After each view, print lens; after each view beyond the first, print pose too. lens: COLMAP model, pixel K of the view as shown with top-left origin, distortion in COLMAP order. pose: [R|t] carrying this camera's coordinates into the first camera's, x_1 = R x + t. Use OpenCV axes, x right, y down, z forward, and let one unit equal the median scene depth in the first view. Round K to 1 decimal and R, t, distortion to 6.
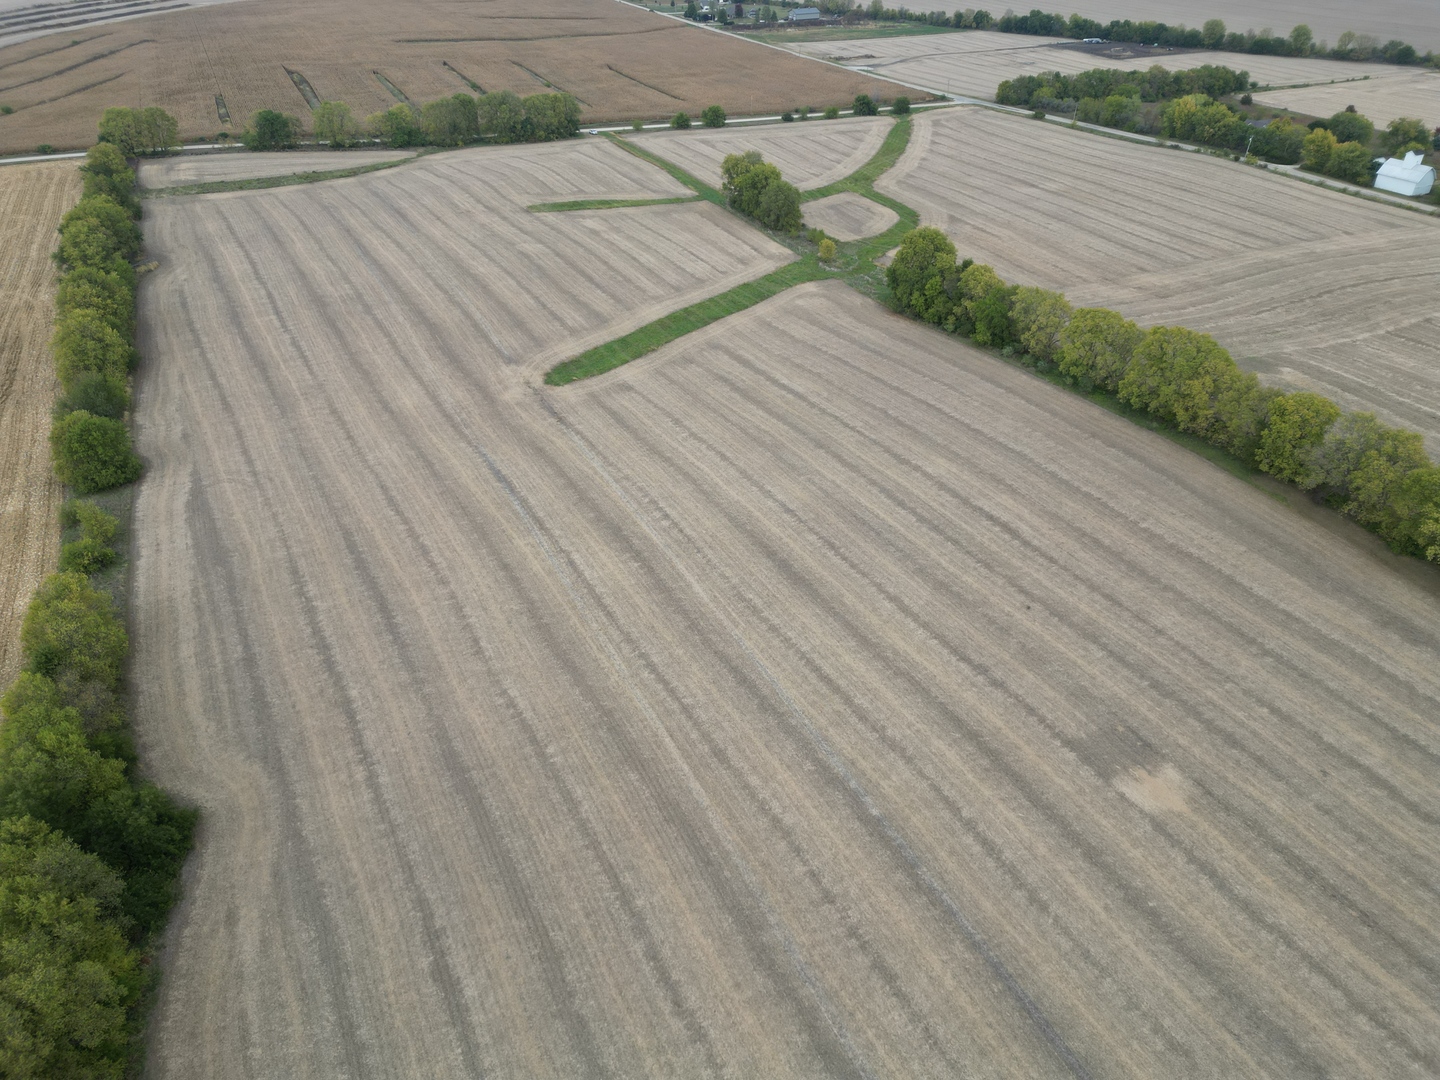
lens RADIAL K [[999.5, 0, 722.6], [0, 999.5, 537.8], [0, 0, 1]] dist [0.083667, -0.074804]
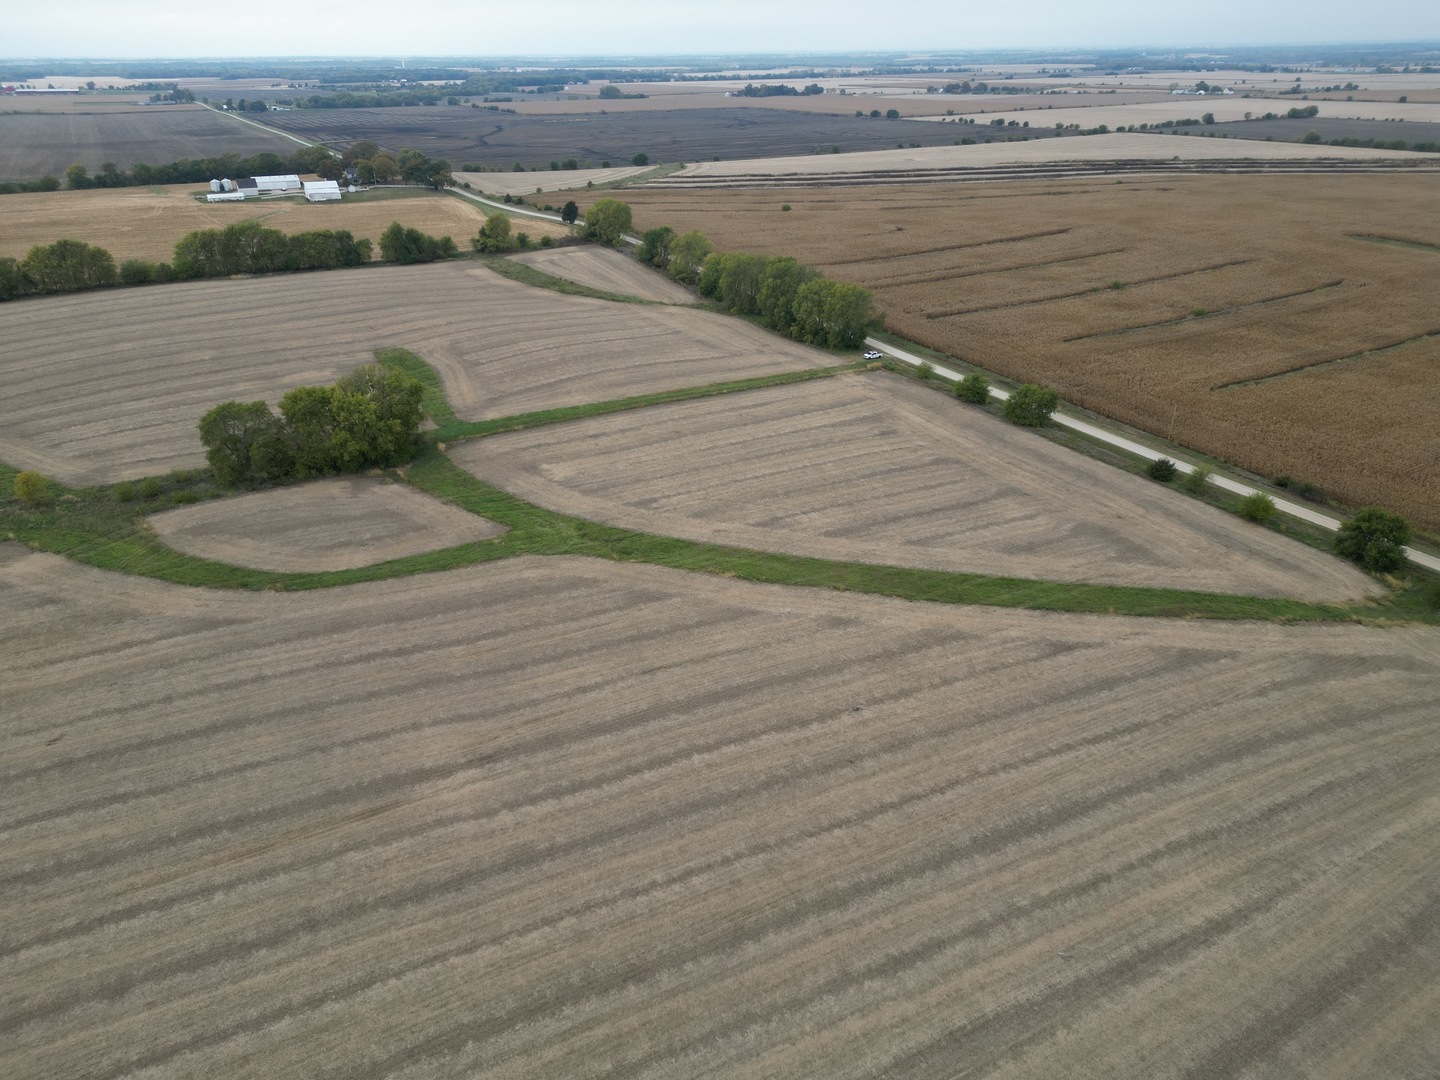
lens RADIAL K [[999.5, 0, 724.3], [0, 999.5, 540.9], [0, 0, 1]] dist [0.083667, -0.074804]
pose [[0.106951, 0.436892, -0.893133, 0.819369], [-0.547438, 0.775739, 0.313912, -0.779412], [0.829984, 0.455362, 0.322137, 1.311234]]
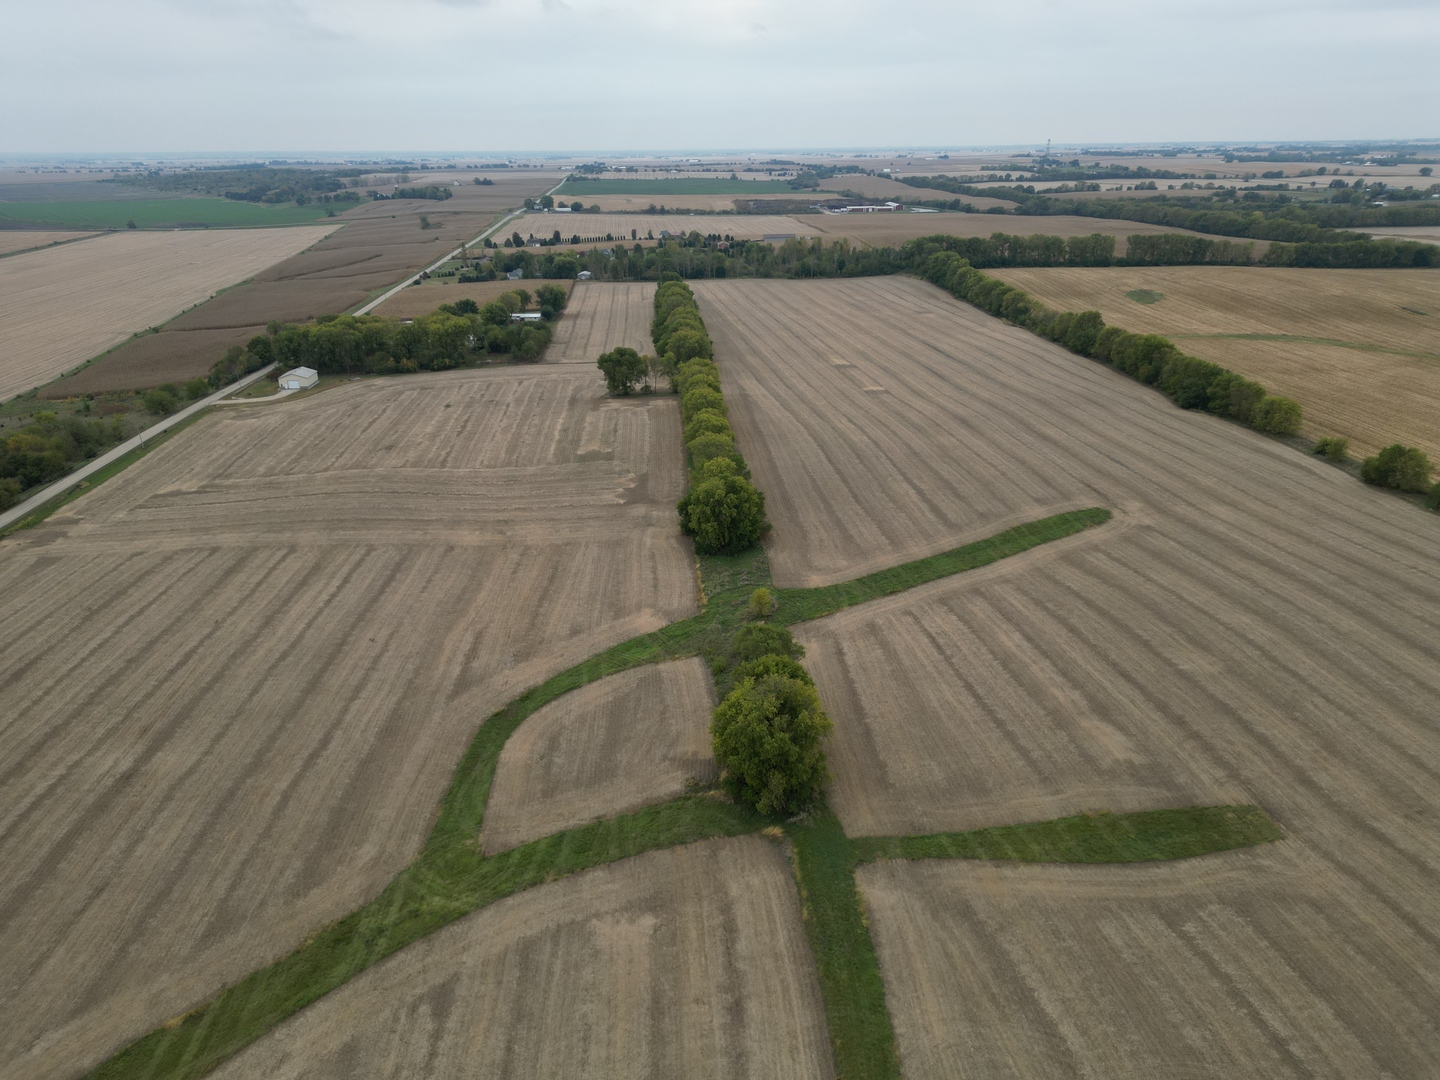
lens RADIAL K [[999.5, 0, 726.3], [0, 999.5, 538.0], [0, 0, 1]] dist [0.083667, -0.074804]
pose [[-0.936586, -0.116062, 0.330660, -0.127177], [0.205887, 0.581303, 0.787208, -1.019709], [-0.283579, 0.805367, -0.520545, 1.525597]]
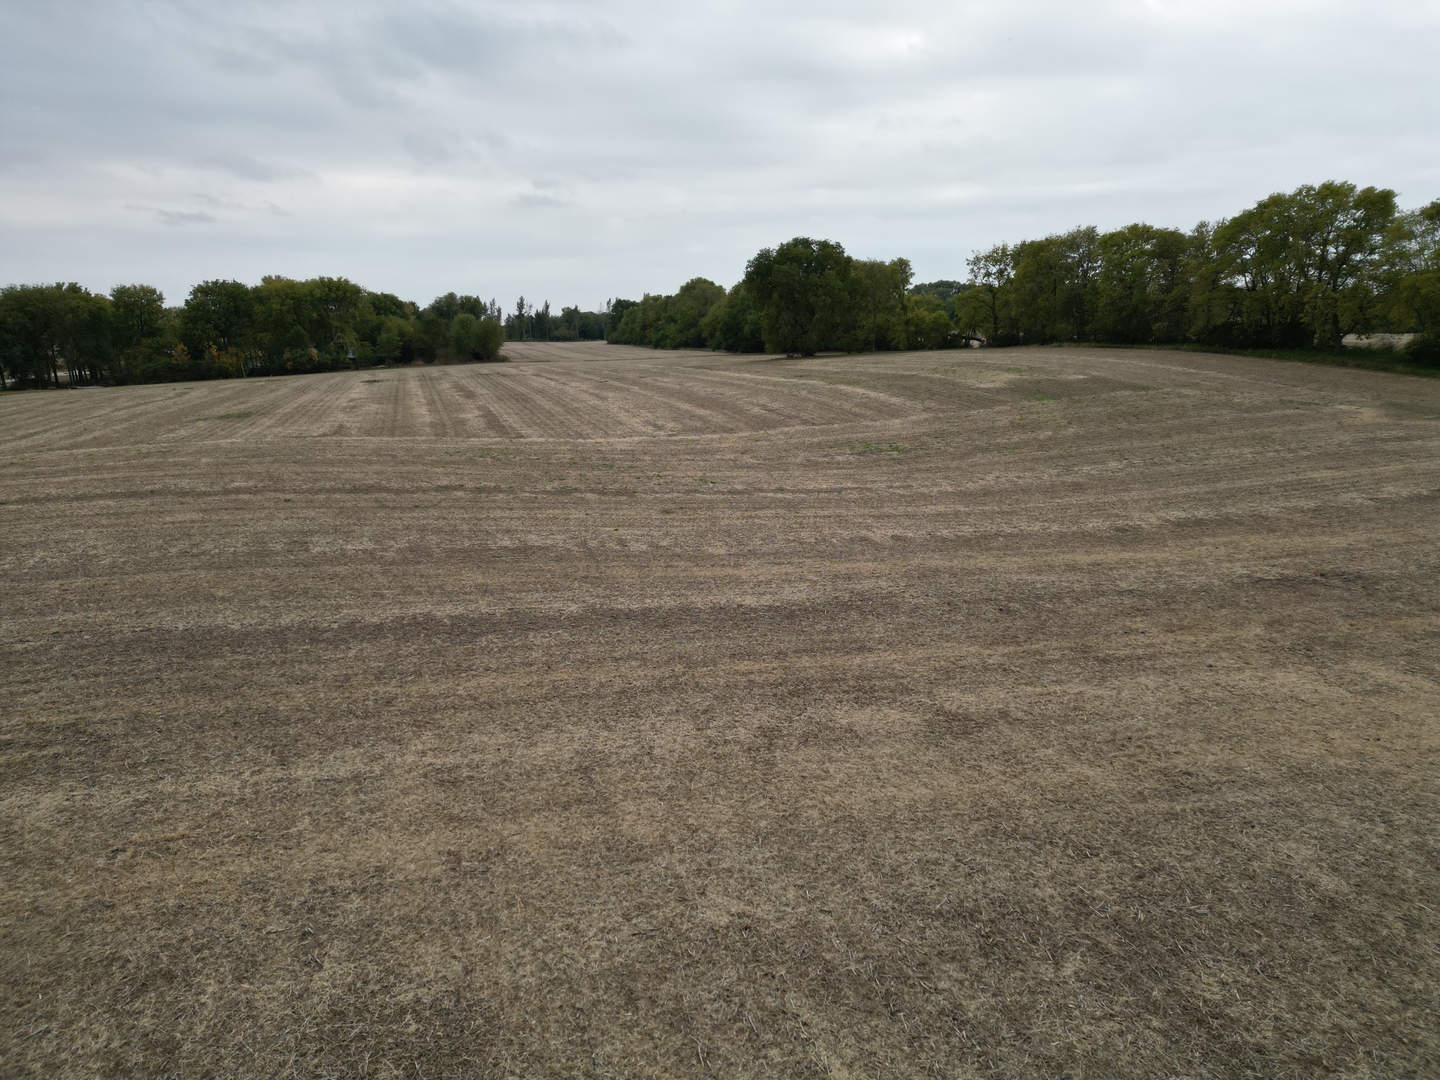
lens RADIAL K [[999.5, 0, 720.4], [0, 999.5, 543.6], [0, 0, 1]] dist [0.083667, -0.074804]
pose [[-0.989403, -0.015328, 0.144382, 0.508375], [0.094247, 0.688636, 0.718956, -0.358829], [-0.110447, 0.724945, -0.679894, 1.128746]]
